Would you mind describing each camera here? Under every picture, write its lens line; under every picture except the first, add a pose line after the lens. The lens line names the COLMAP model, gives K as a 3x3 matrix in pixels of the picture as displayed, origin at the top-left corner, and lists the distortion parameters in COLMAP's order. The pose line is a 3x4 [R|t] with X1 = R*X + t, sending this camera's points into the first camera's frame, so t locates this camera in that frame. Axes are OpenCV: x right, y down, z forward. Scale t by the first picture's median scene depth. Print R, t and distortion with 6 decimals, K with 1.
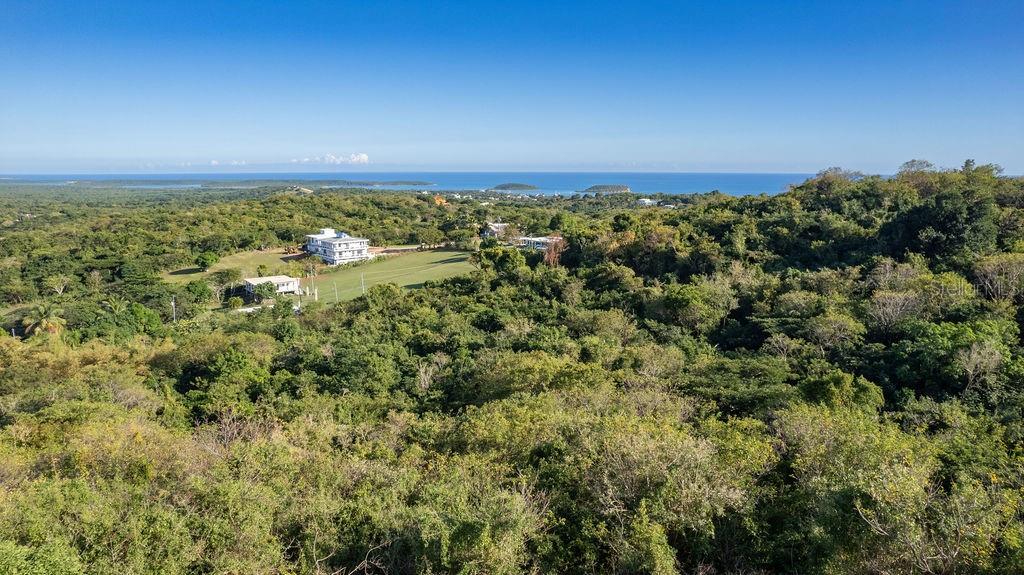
lens RADIAL K [[646.6, 0, 515.9], [0, 646.6, 282.9], [0, 0, 1]] dist [-0.084800, 0.072950]
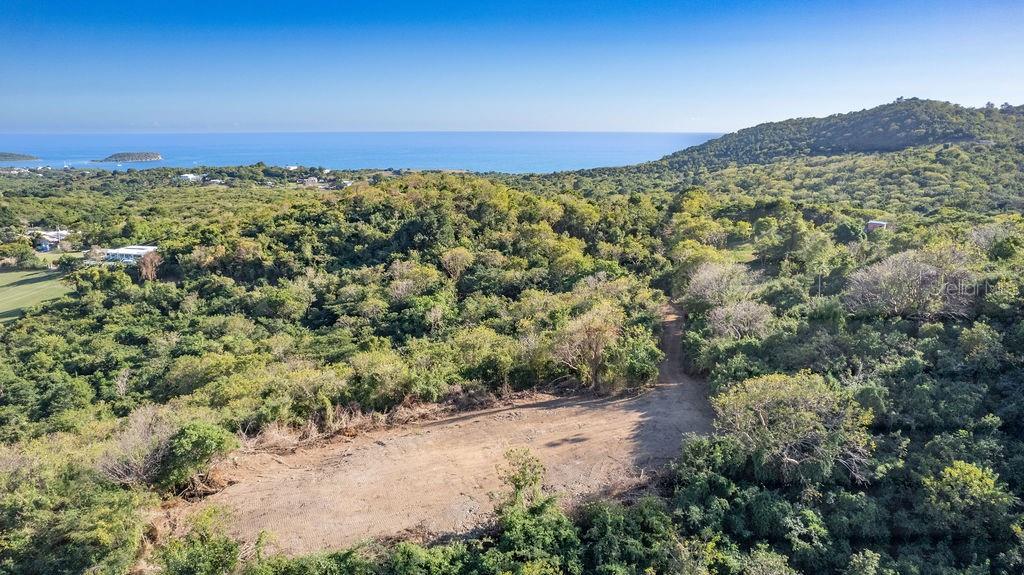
lens RADIAL K [[646.6, 0, 515.9], [0, 646.6, 282.9], [0, 0, 1]] dist [-0.084800, 0.072950]
pose [[0.777132, -0.144288, 0.612574, -0.233377], [0.106182, 0.989470, 0.098358, -0.106607], [-0.620316, -0.011392, 0.784270, -0.547221]]
